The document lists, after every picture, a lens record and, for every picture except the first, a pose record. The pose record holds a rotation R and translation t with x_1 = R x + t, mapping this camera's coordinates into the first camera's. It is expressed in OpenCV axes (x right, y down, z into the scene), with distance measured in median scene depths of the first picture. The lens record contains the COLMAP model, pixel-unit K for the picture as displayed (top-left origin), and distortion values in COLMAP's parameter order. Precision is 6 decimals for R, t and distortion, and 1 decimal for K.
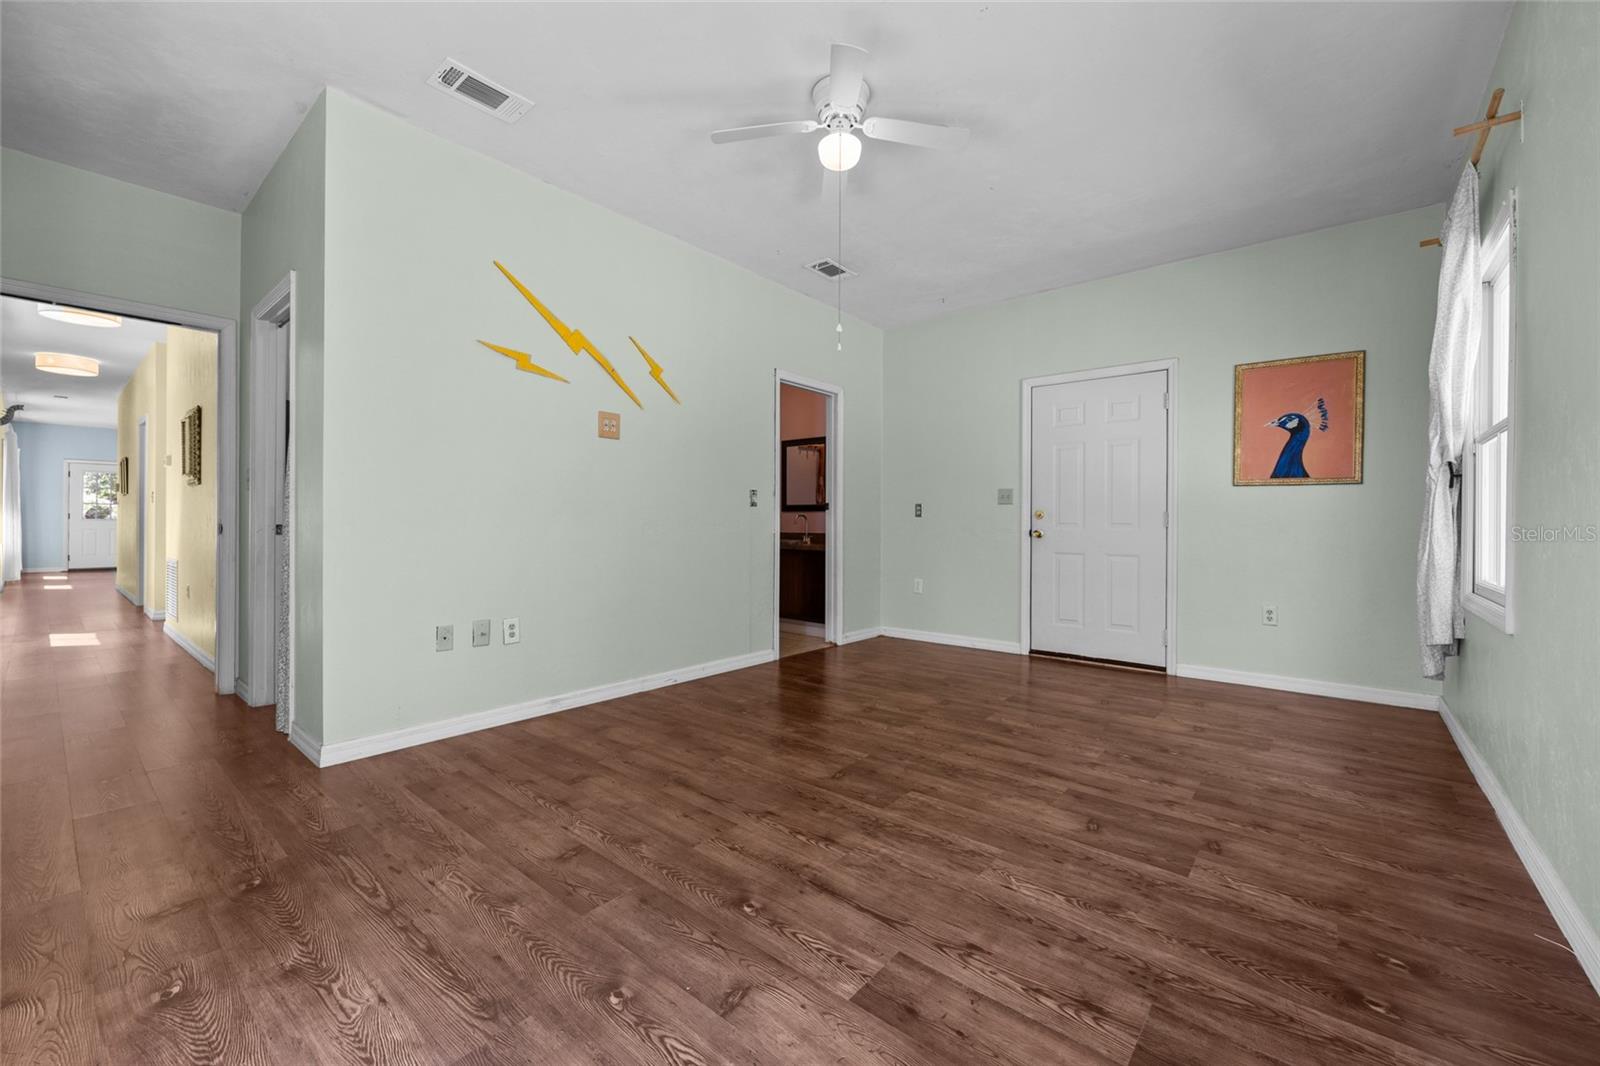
lens RADIAL K [[642.3, 0, 809.3], [0, 642.3, 526.7], [0, 0, 1]] dist [-0.003637, 0.000315]
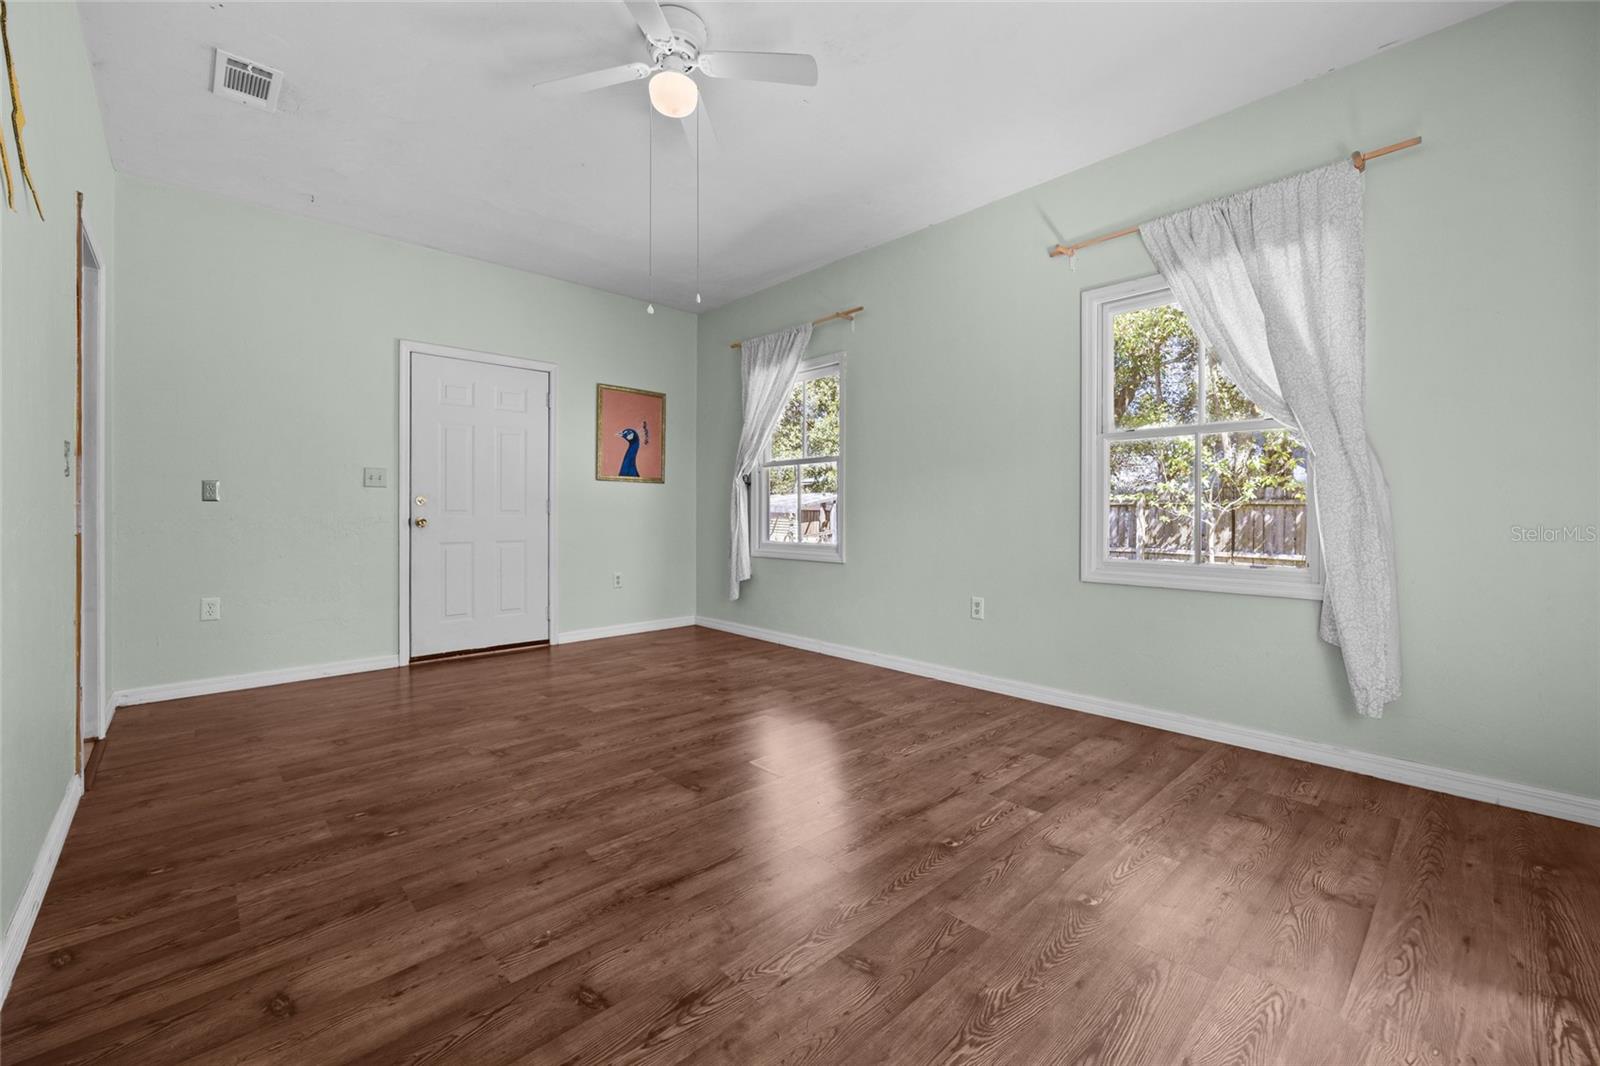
lens RADIAL K [[642.3, 0, 786.9], [0, 642.3, 522.7], [0, 0, 1]] dist [-0.003637, 0.000315]
pose [[0.136520, -0.022146, 0.990390, -0.778639], [0.005740, 0.999751, 0.021565, -0.009031], [-0.990621, 0.002741, 0.136613, 0.694691]]
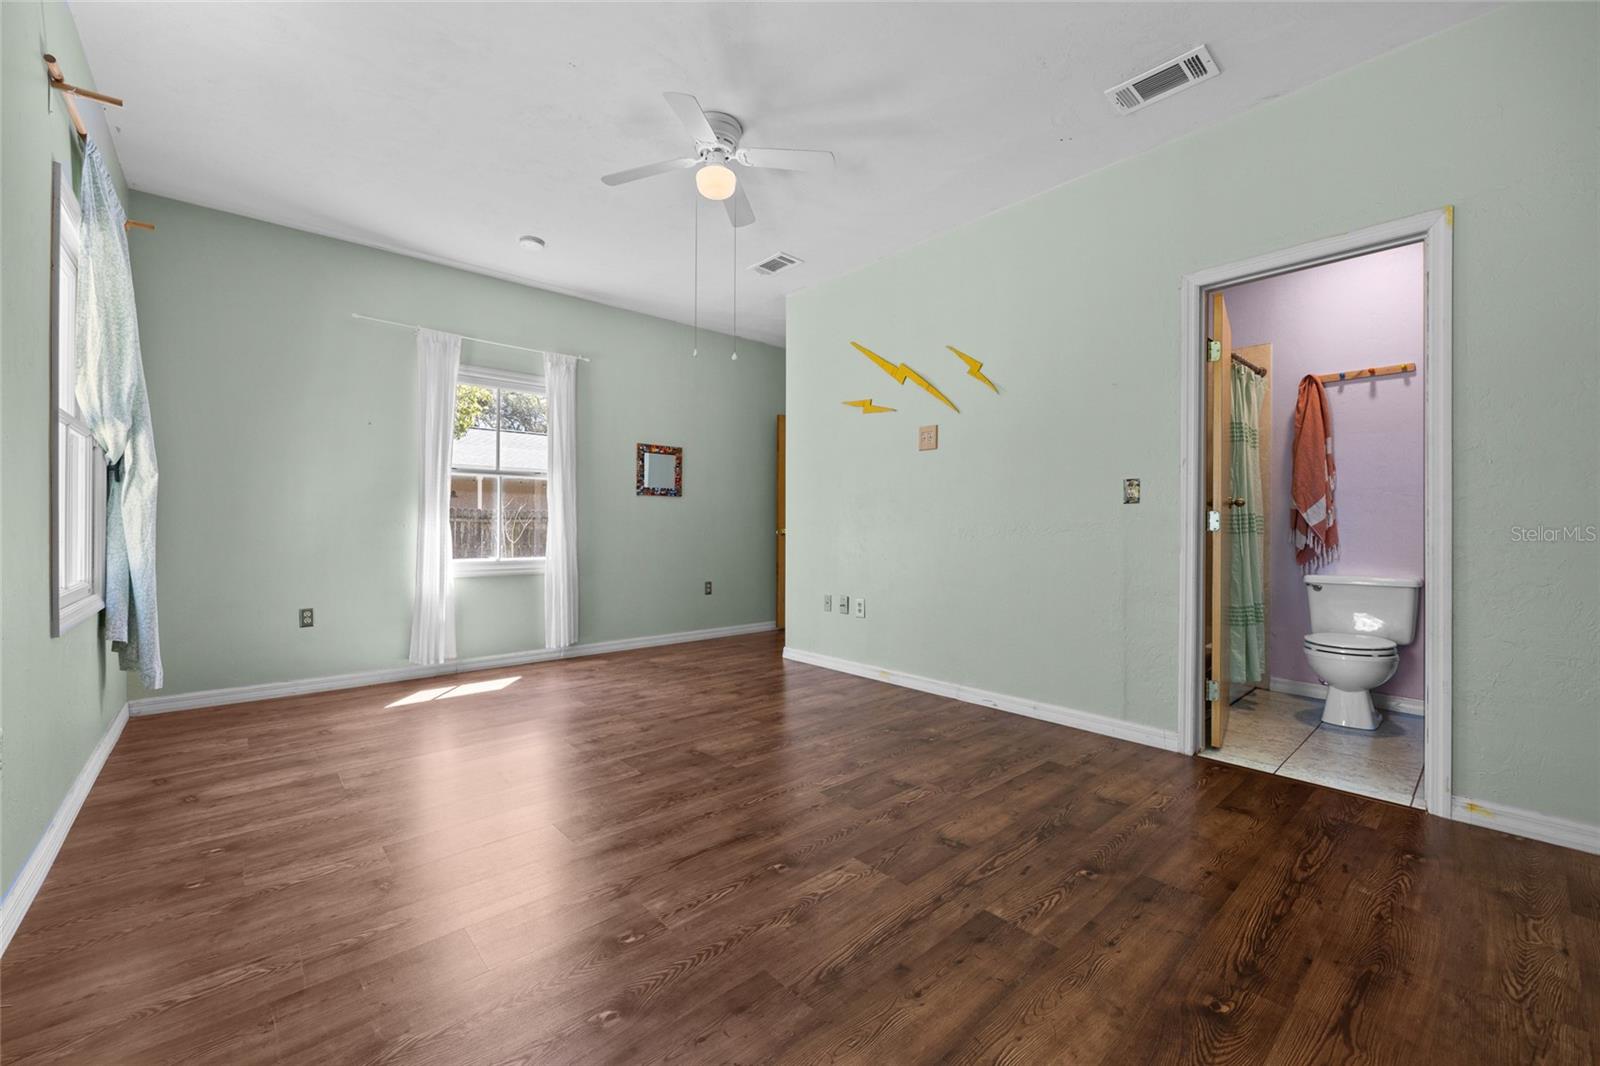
lens RADIAL K [[642.3, 0, 785.6], [0, 642.3, 527.0], [0, 0, 1]] dist [-0.003637, 0.000315]
pose [[-0.168054, -0.004783, -0.985766, 1.046763], [-0.009531, 0.999949, -0.003227, -0.002366], [0.985732, 0.008853, -0.168091, 1.249453]]
